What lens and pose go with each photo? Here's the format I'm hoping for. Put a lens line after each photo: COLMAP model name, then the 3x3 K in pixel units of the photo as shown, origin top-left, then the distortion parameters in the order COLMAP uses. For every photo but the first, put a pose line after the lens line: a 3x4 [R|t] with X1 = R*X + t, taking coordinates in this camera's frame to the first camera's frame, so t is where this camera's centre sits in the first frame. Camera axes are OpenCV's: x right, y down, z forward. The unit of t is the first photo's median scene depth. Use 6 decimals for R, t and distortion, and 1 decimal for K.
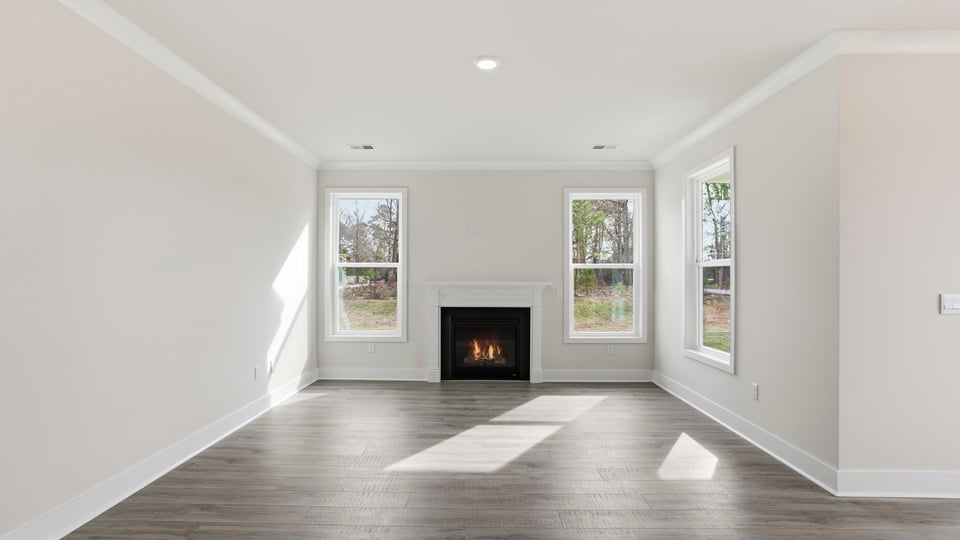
lens RADIAL K [[417.5, 0, 475.9], [0, 417.5, 267.4], [0, 0, 1]] dist [-0.015934, -0.000832]
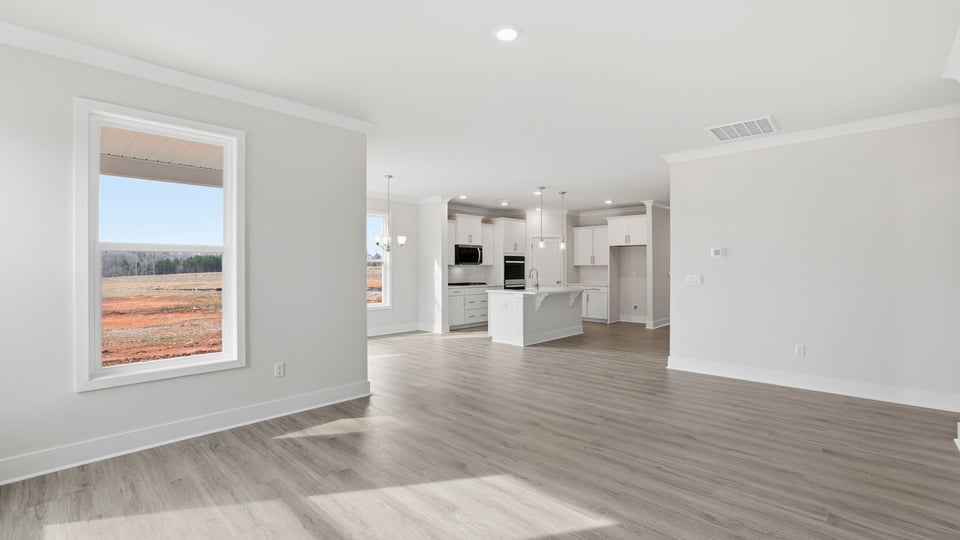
lens RADIAL K [[417.5, 0, 469.6], [0, 417.5, 272.6], [0, 0, 1]] dist [-0.015934, -0.000832]
pose [[-0.726631, -0.005310, 0.687008, -0.449083], [-0.025643, 0.999483, -0.019396, 0.047966], [-0.686549, -0.031711, -0.726391, 1.447278]]
